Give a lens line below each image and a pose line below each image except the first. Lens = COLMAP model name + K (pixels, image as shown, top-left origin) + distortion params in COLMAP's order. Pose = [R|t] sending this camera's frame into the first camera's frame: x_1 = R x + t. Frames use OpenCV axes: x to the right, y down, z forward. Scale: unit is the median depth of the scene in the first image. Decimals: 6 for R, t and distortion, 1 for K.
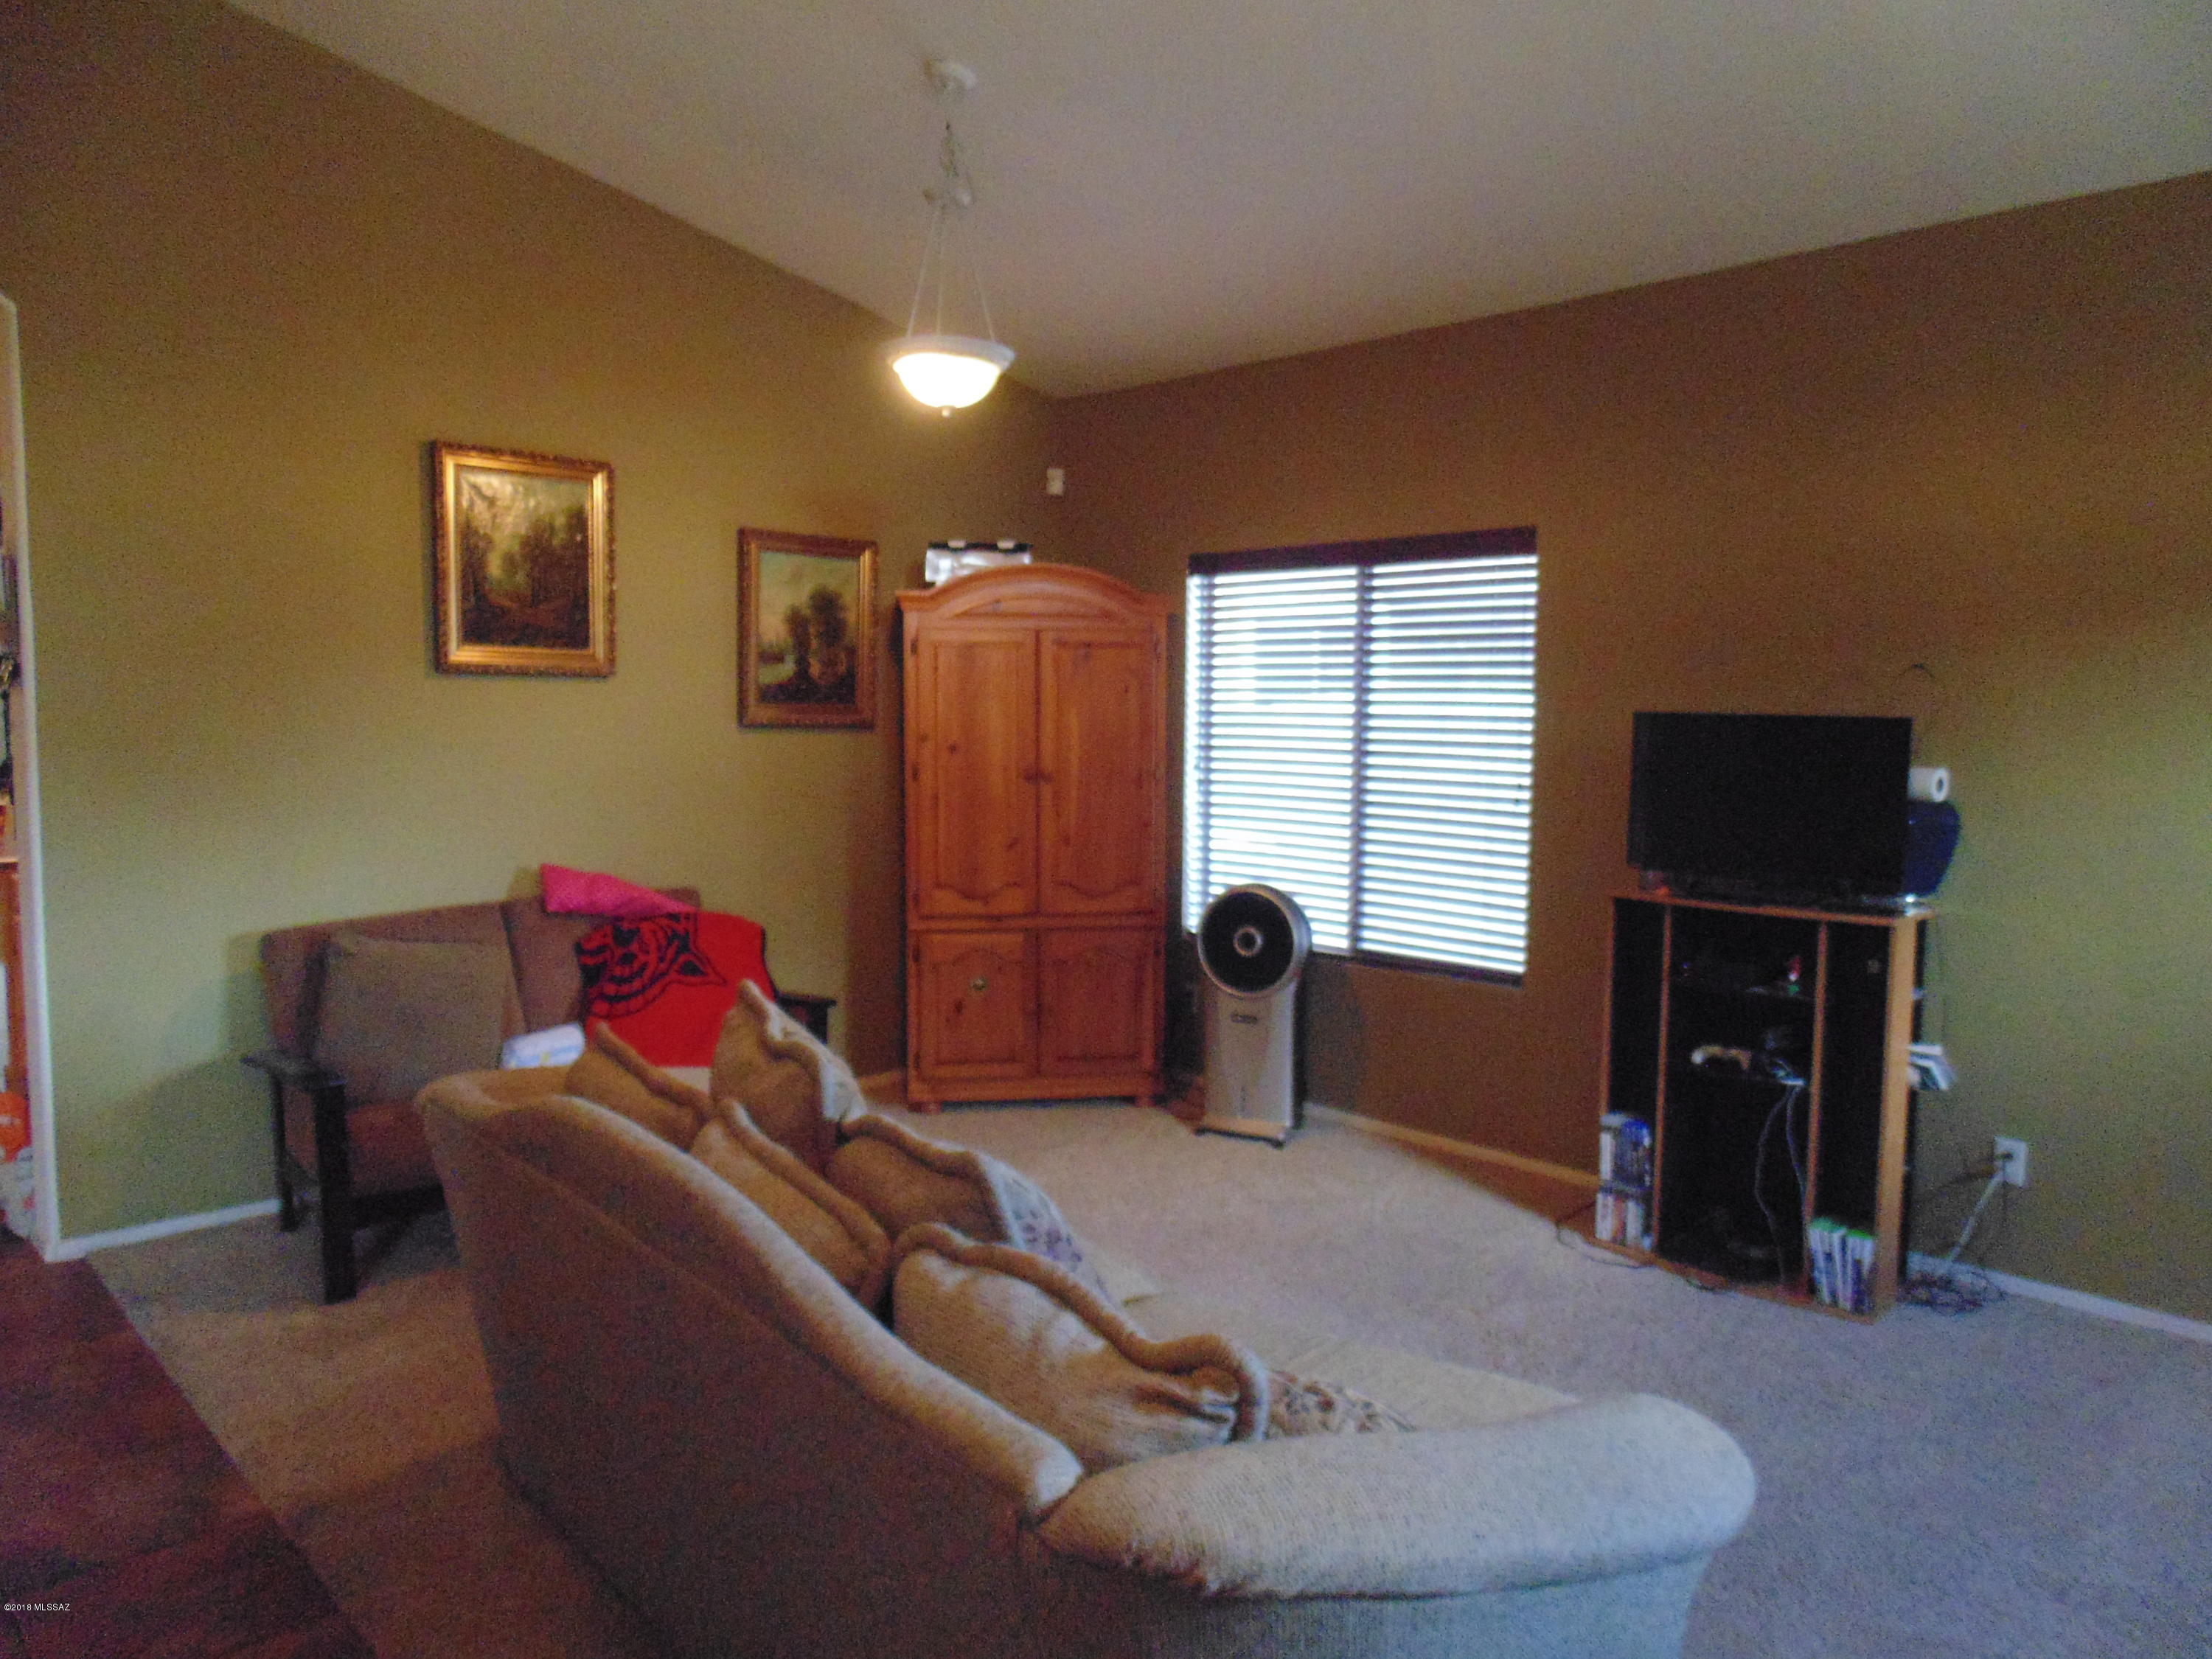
lens RADIAL K [[1493.1, 0, 1106.0], [0, 1493.1, 829.5], [0, 0, 1]] dist [0.000232, -0.001370]
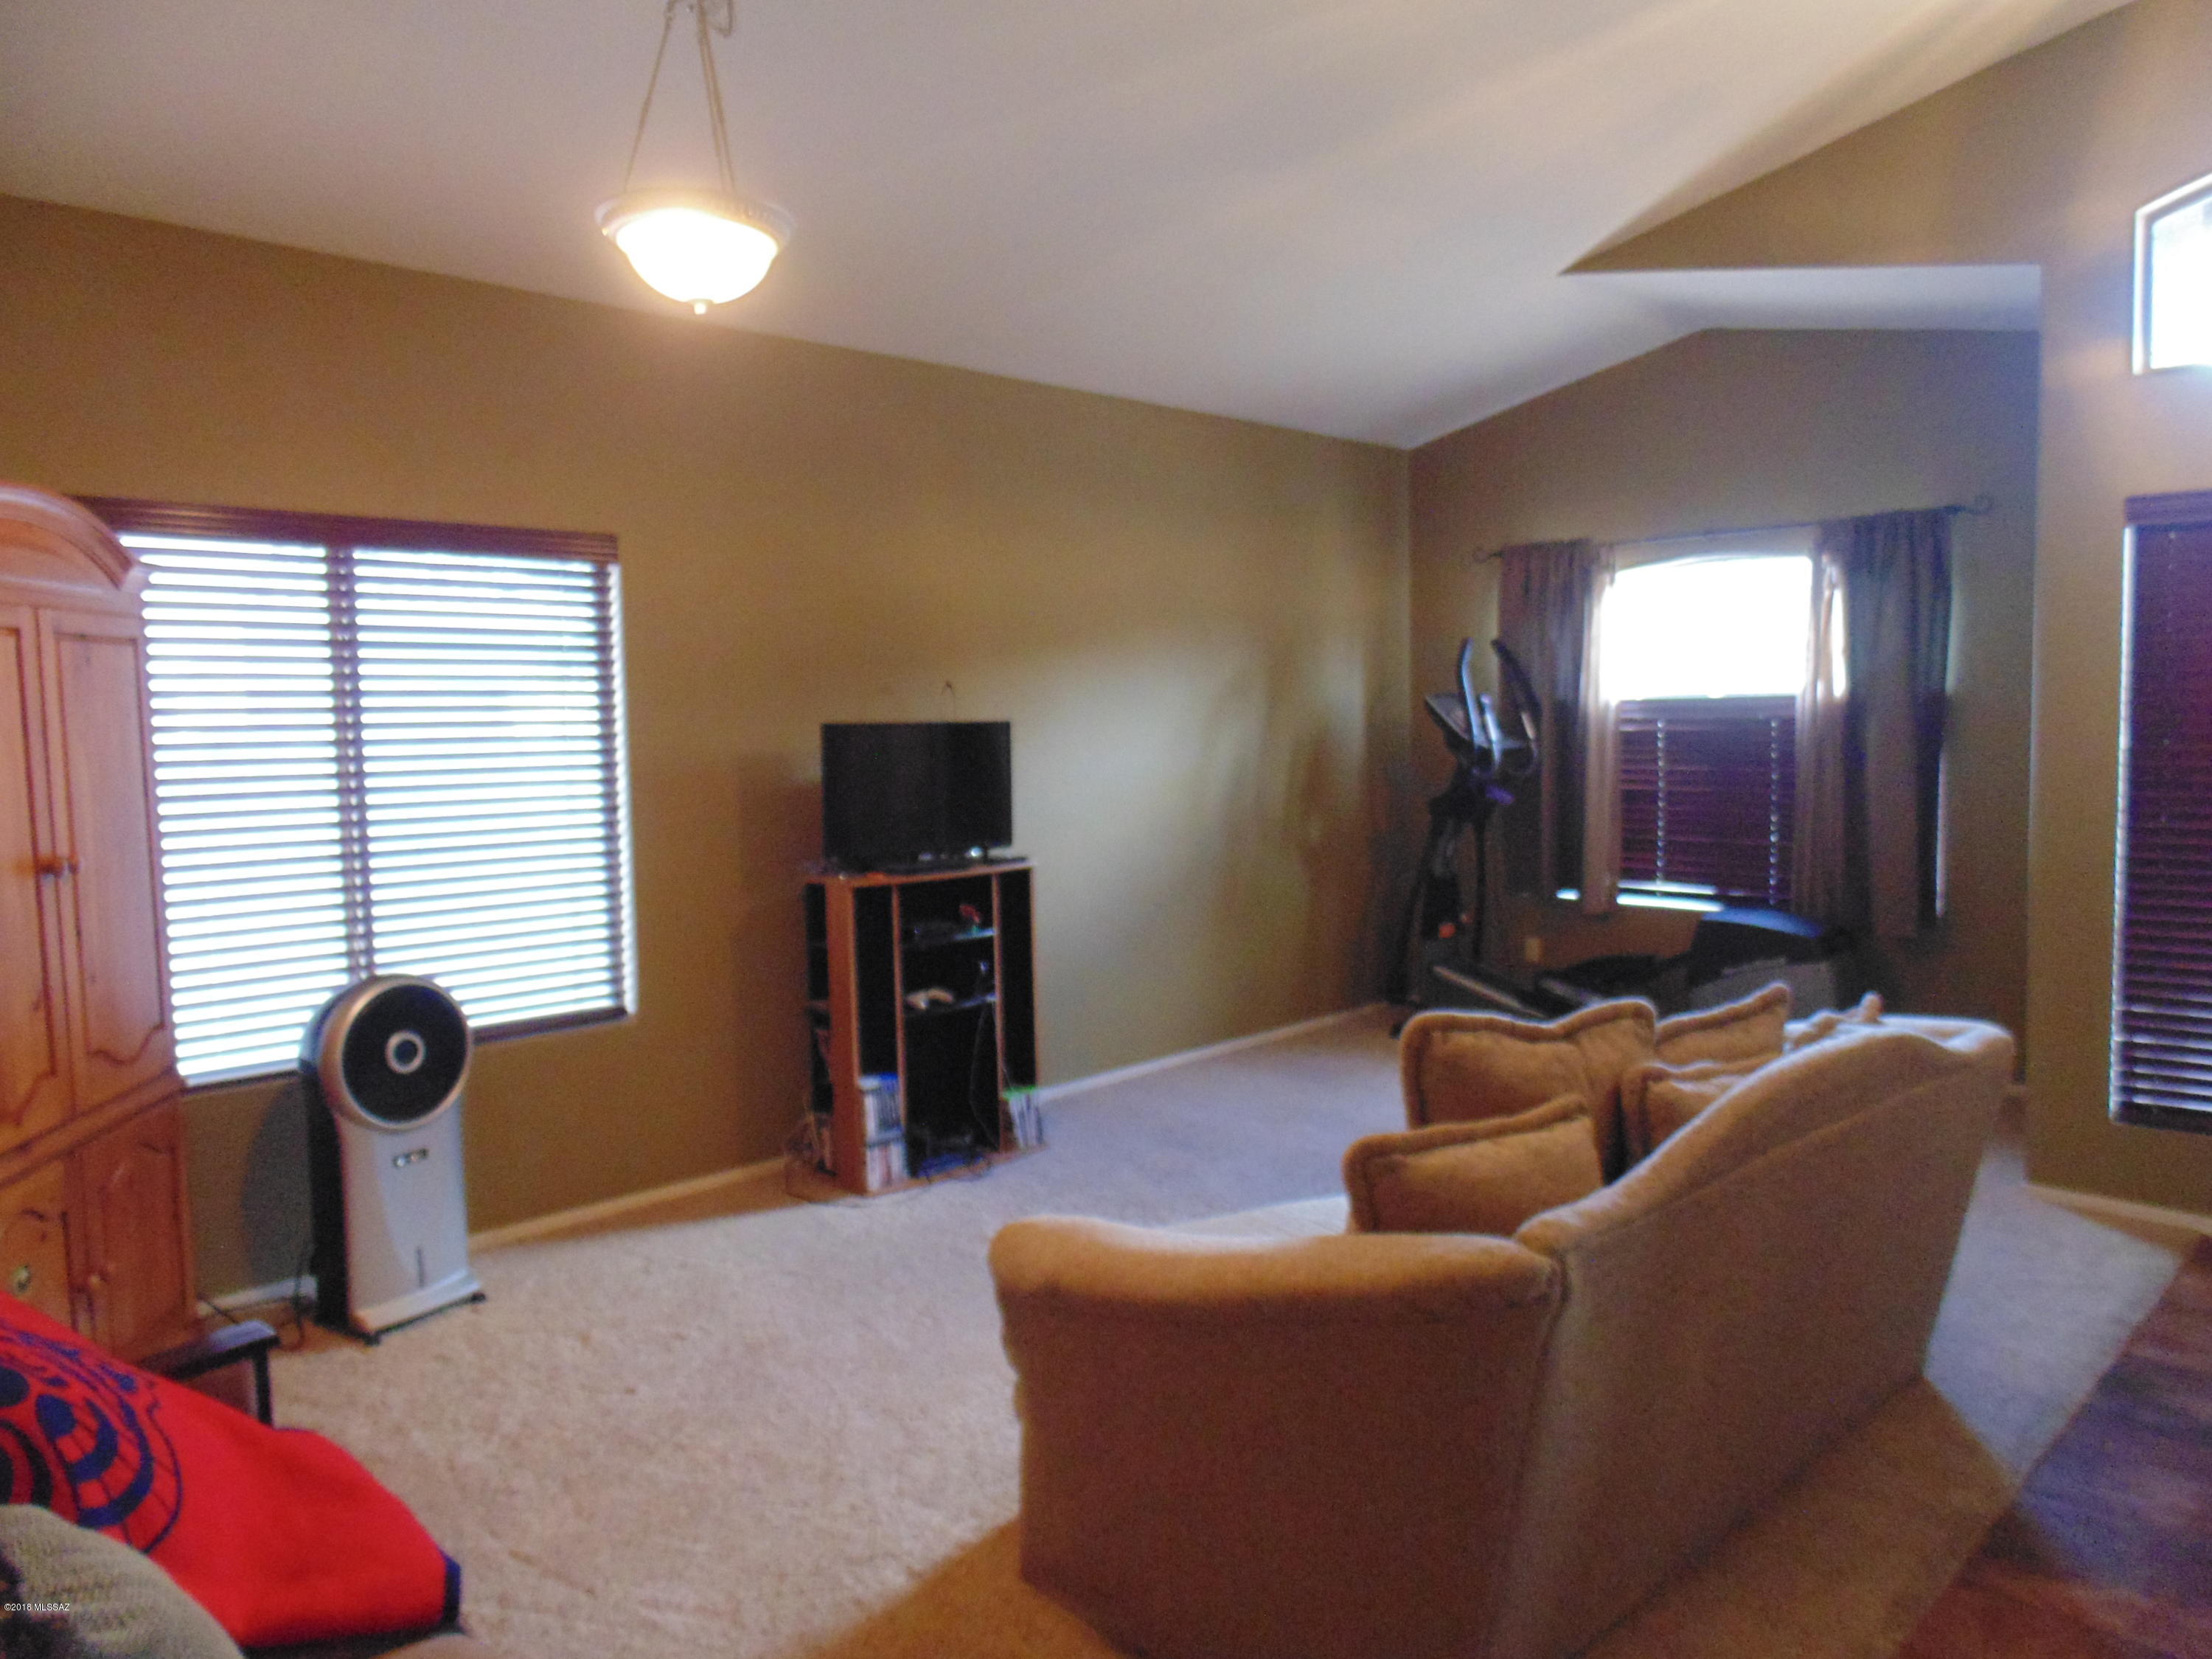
lens RADIAL K [[1493.1, 0, 1106.0], [0, 1493.1, 829.5], [0, 0, 1]] dist [0.000232, -0.001370]
pose [[0.007288, -0.091931, 0.995739, -0.625349], [0.101098, 0.990731, 0.090729, -0.065578], [-0.994850, 0.100006, 0.016514, 0.636357]]
